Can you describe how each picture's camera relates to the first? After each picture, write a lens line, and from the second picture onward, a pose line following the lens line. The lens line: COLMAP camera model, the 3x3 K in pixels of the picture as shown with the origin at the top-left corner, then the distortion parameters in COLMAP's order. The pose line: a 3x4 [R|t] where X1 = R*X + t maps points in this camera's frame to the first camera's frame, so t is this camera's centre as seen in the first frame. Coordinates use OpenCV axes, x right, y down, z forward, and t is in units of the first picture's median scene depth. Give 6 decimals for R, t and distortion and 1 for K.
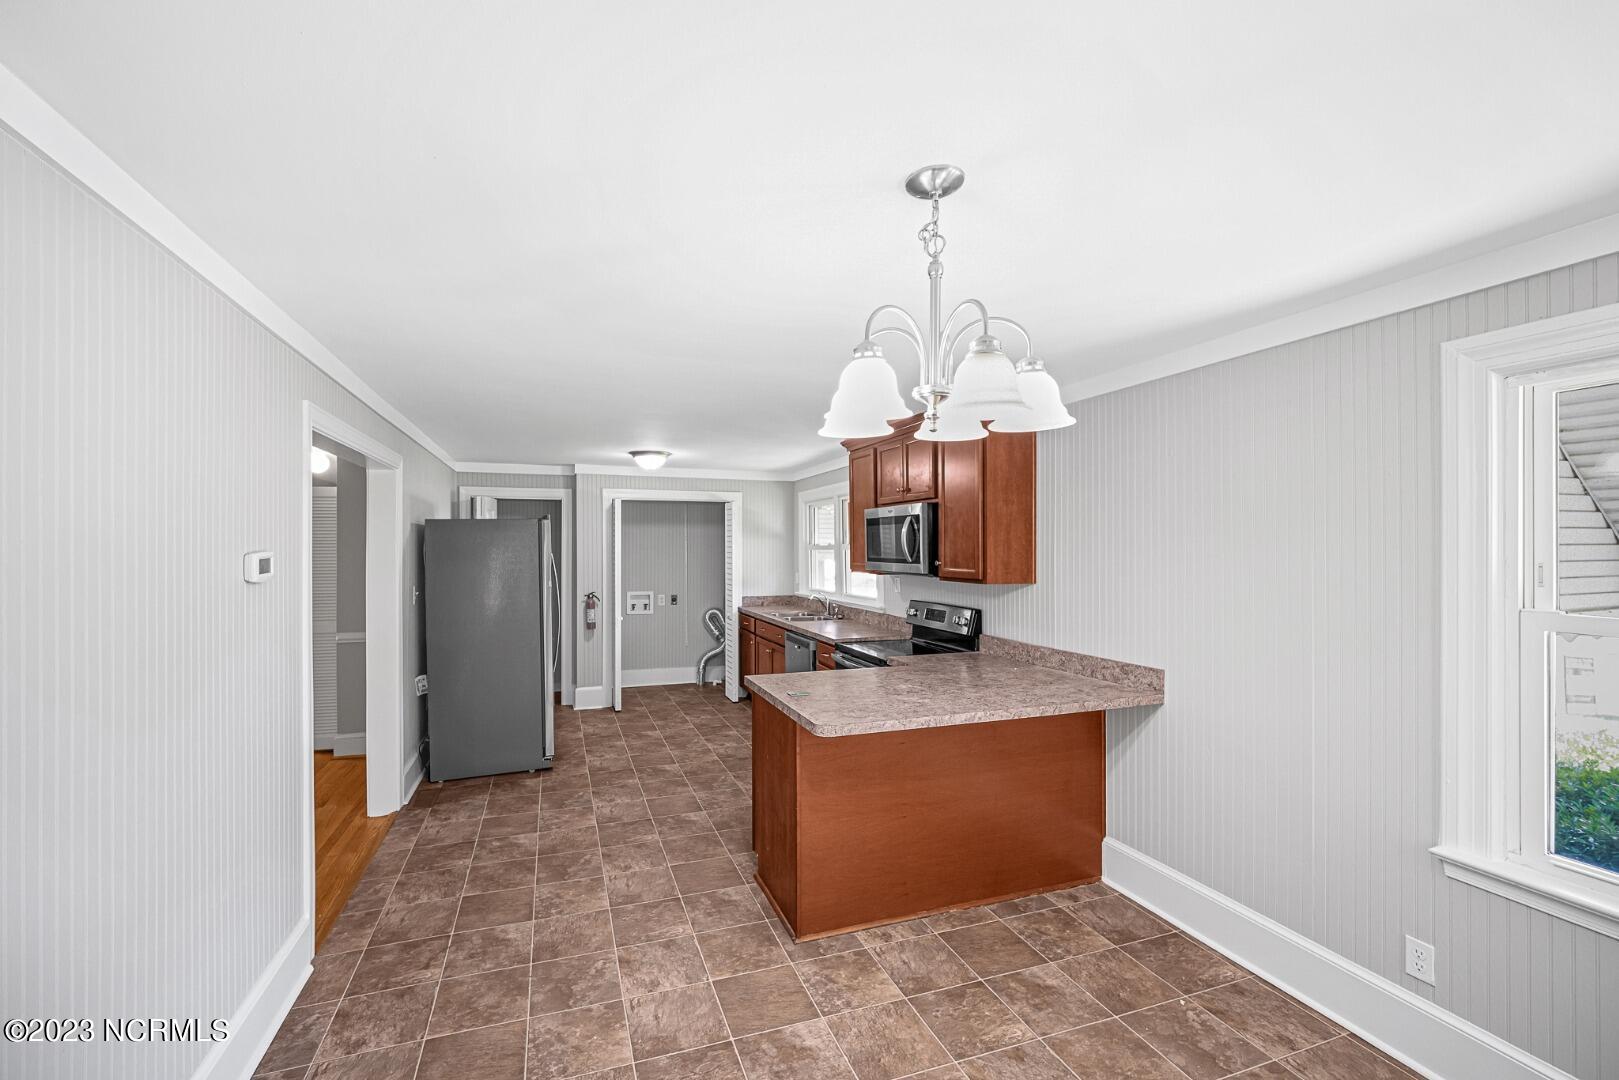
lens RADIAL K [[711.2, 0, 778.4], [0, 711.2, 549.6], [0, 0, 1]] dist [-0.001135, -0.000382]
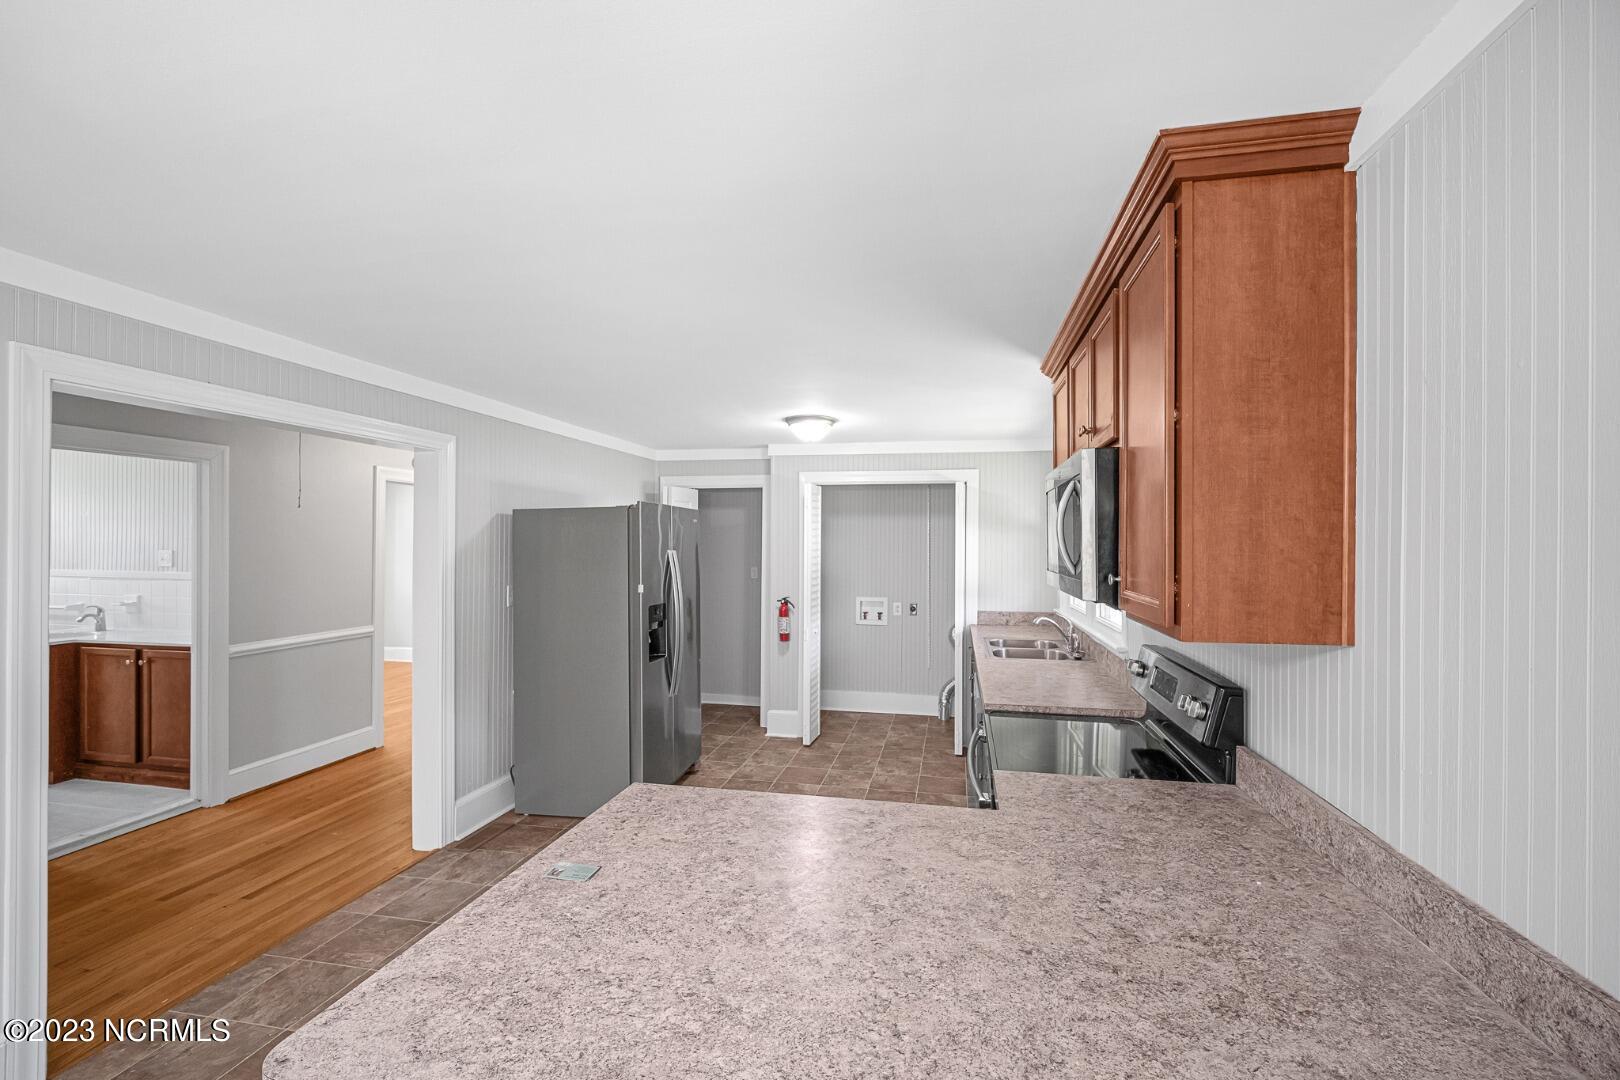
lens RADIAL K [[711.6, 0, 778.9], [0, 711.6, 549.6], [0, 0, 1]] dist [-0.001135, -0.000382]
pose [[0.864308, 0.008039, -0.502899, 0.152981], [-0.005409, 0.999963, 0.006688, -0.000976], [0.502934, -0.003061, 0.864319, 0.286369]]
